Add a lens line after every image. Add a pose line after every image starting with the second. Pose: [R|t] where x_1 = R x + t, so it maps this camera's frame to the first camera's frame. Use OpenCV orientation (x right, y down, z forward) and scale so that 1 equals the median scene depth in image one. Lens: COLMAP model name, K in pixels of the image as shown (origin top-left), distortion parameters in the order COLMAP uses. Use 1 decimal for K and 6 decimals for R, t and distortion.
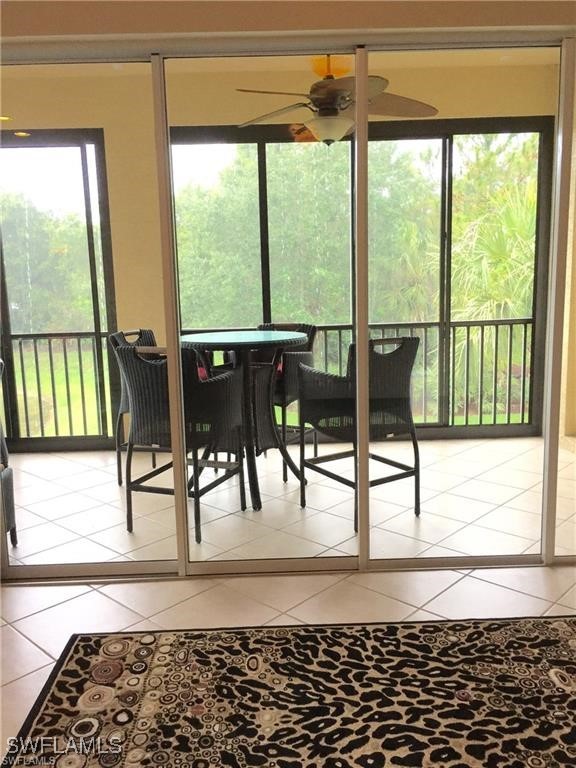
lens RADIAL K [[670.3, 0, 288.6], [0, 670.3, 381.7], [0, 0, 1]] dist [0.033389, -0.003918]
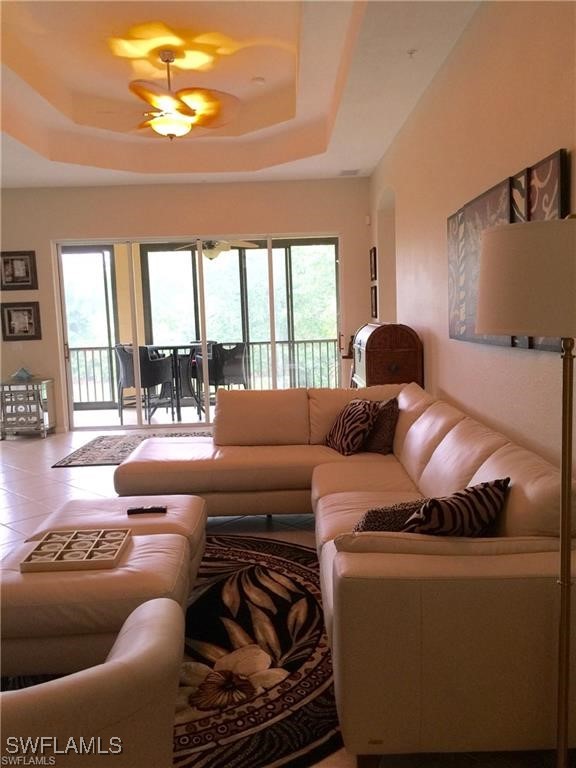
lens RADIAL K [[670.3, 0, 287.0], [0, 670.3, 390.2], [0, 0, 1]] dist [0.033389, -0.003918]
pose [[0.999631, -0.004603, -0.026761, 0.272444], [0.003626, 0.999330, -0.036432, 0.121747], [0.026911, 0.036321, 0.998978, -0.900703]]
